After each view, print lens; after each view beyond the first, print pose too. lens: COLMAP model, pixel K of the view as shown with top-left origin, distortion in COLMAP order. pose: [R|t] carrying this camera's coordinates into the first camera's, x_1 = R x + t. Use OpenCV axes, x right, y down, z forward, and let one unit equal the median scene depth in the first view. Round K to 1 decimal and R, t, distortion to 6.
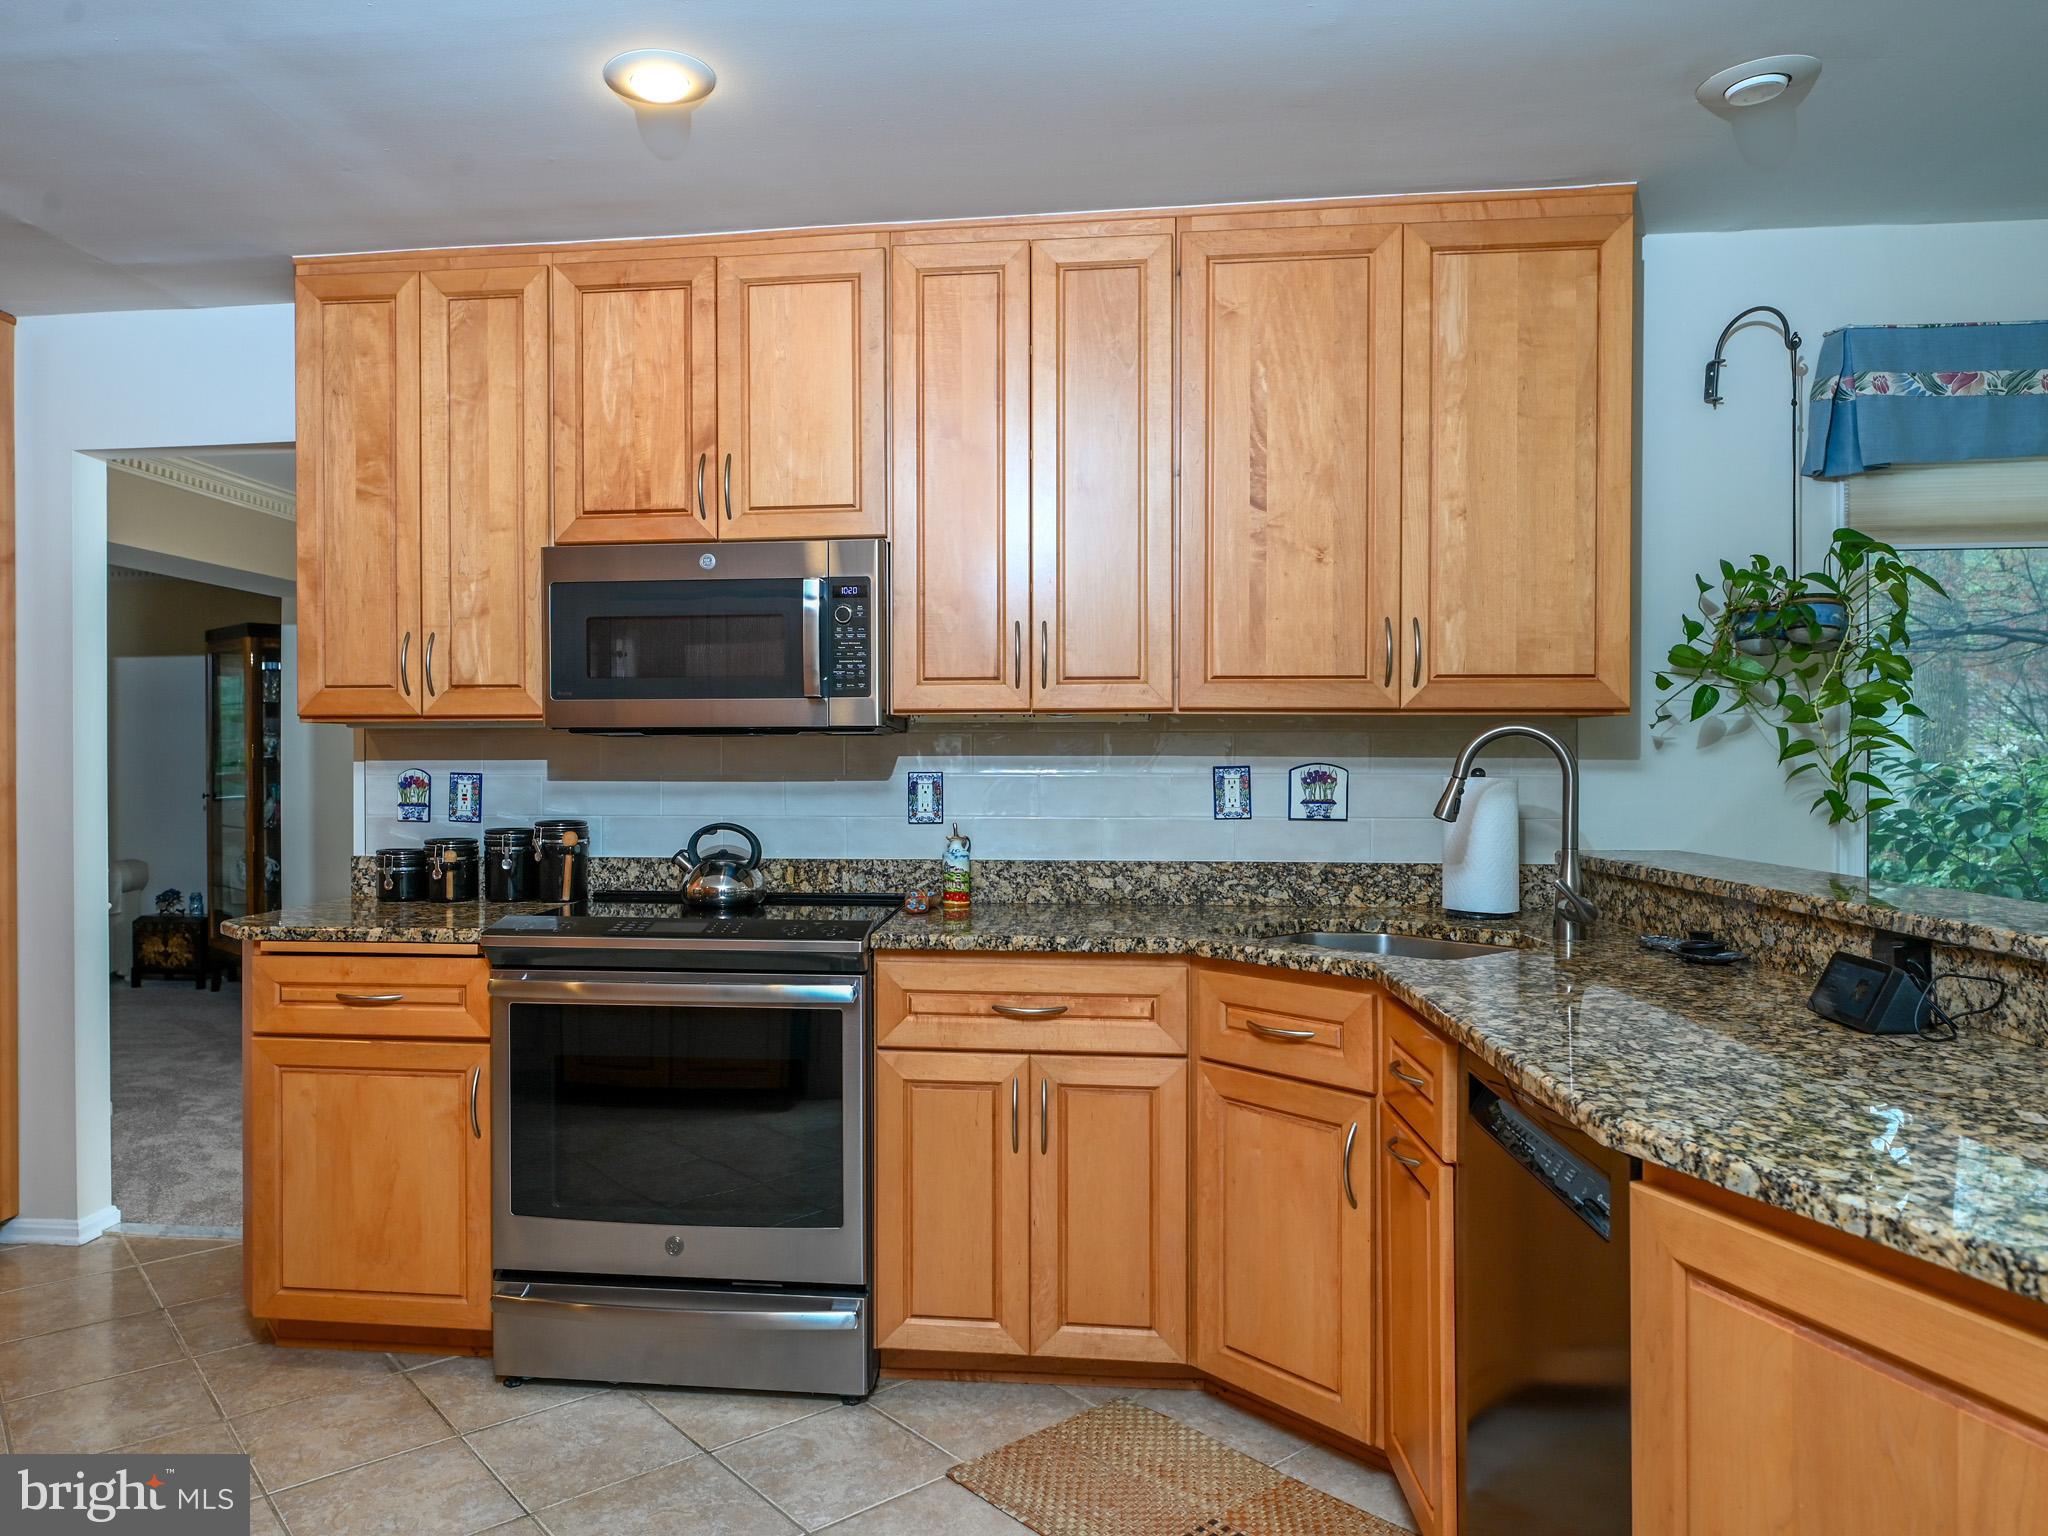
lens RADIAL K [[1366.0, 0, 1020.6], [0, 1366.0, 757.3], [0, 0, 1]] dist [0.006468, -0.002060]
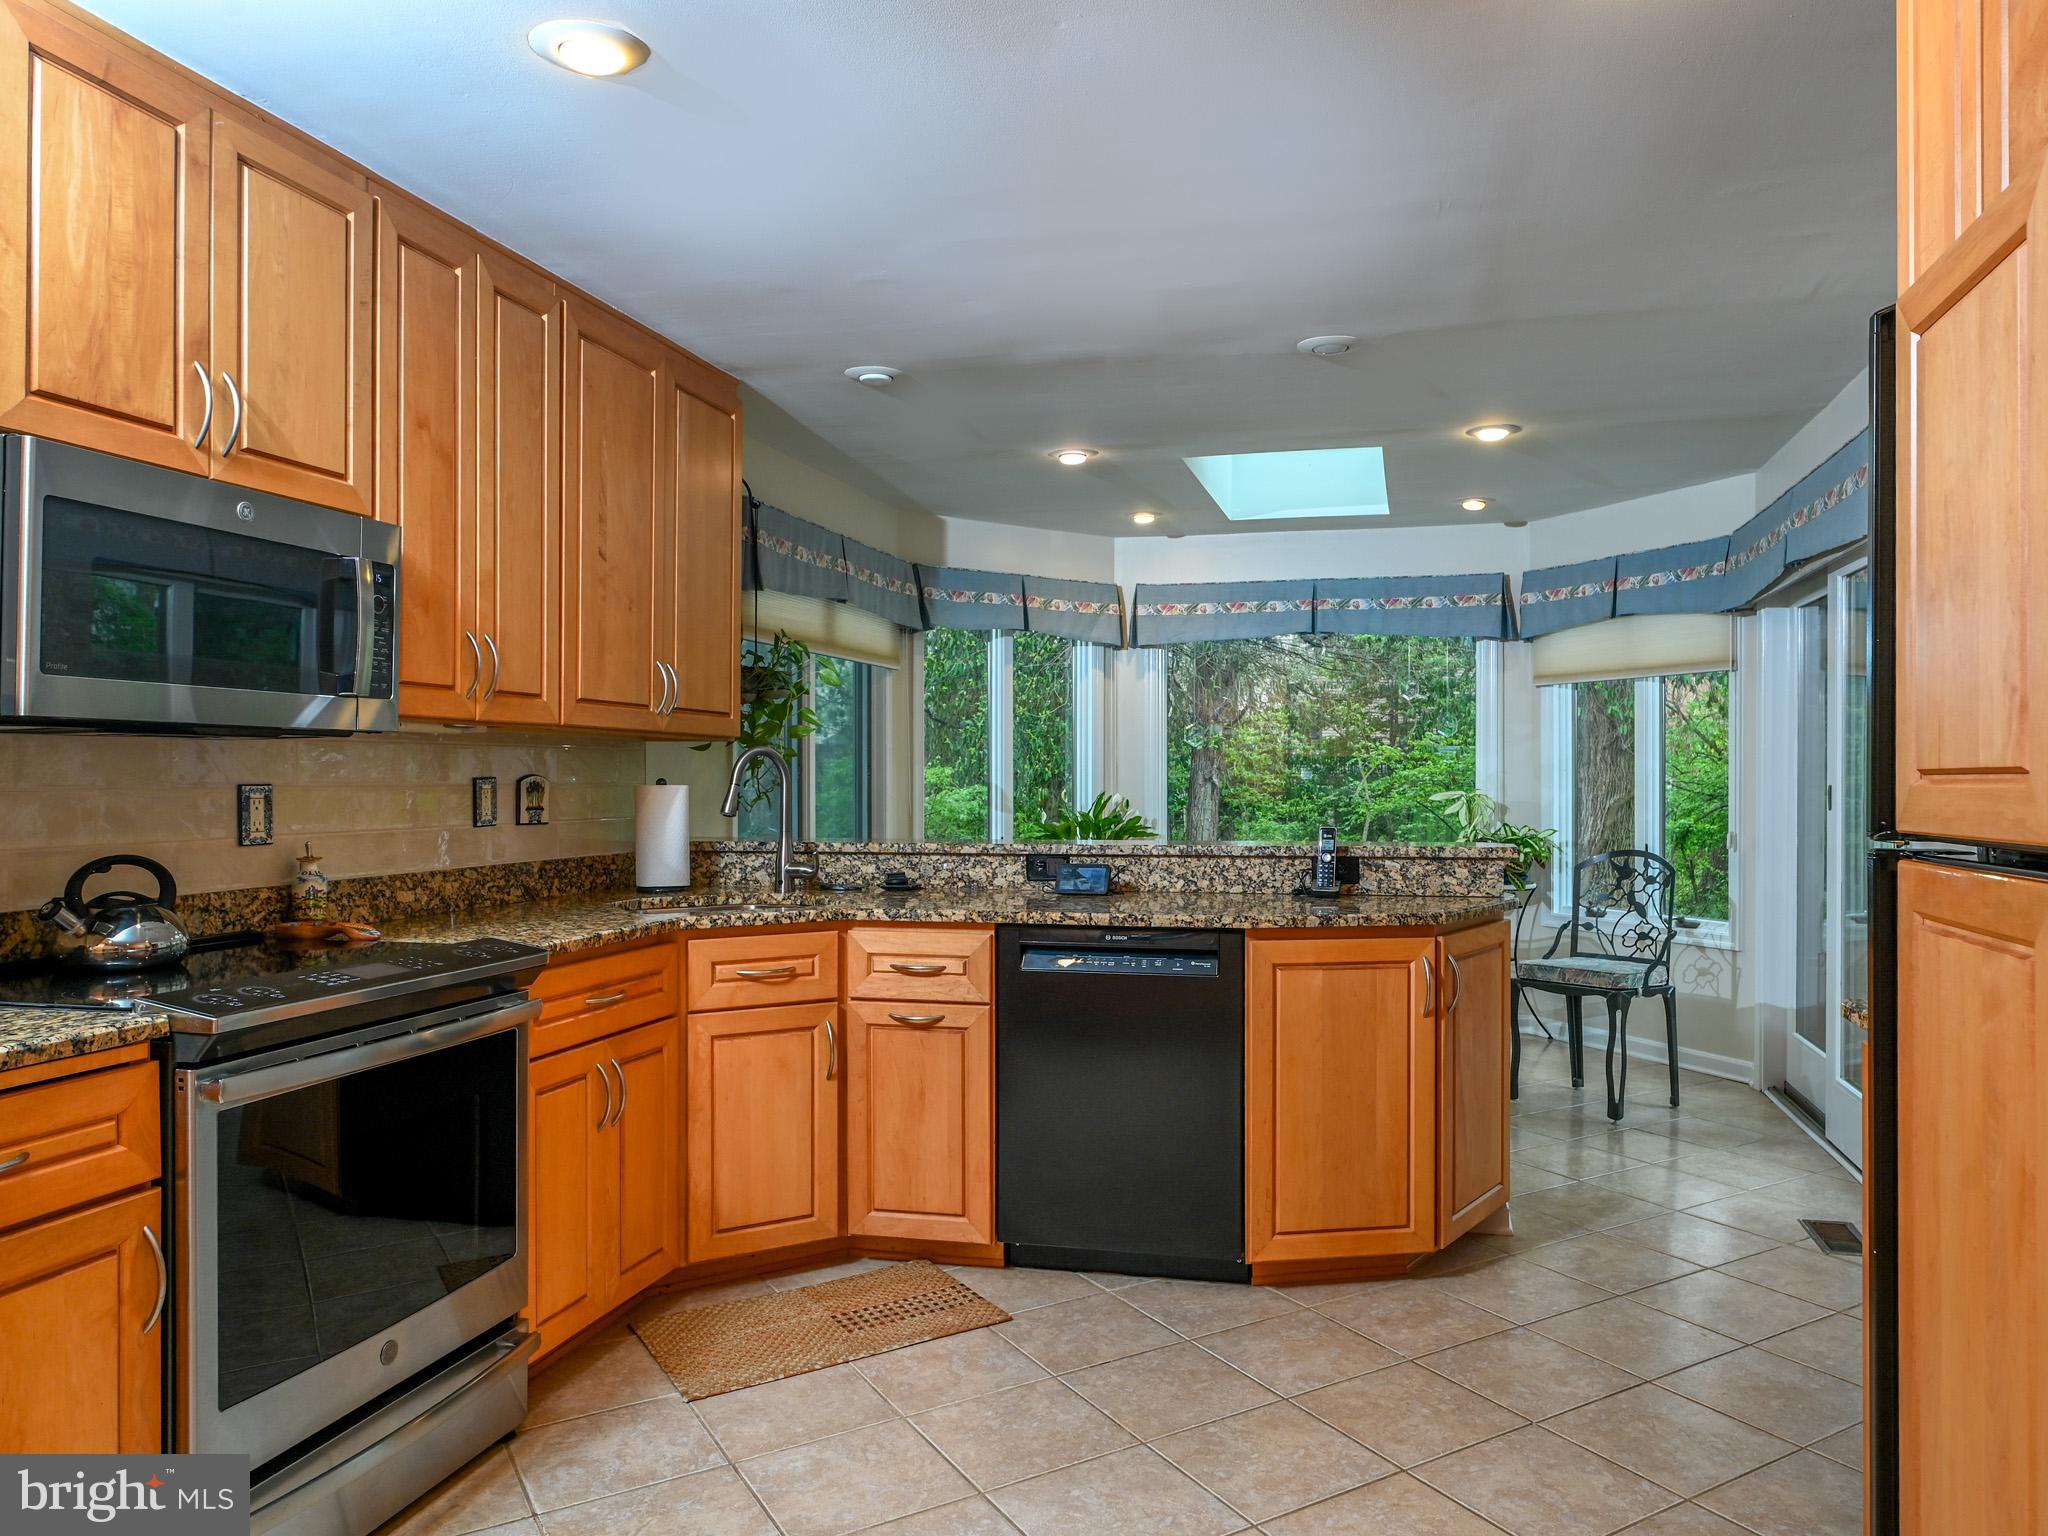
lens RADIAL K [[1346.8, 0, 1024.0], [0, 1346.8, 768.0], [0, 0, 1]] dist [-0.008341, -0.001787]
pose [[0.177520, 0.007348, 0.984090, -0.827865], [-0.001574, 0.999973, -0.007183, 0.006103], [-0.984116, -0.000274, 0.177527, 0.397569]]
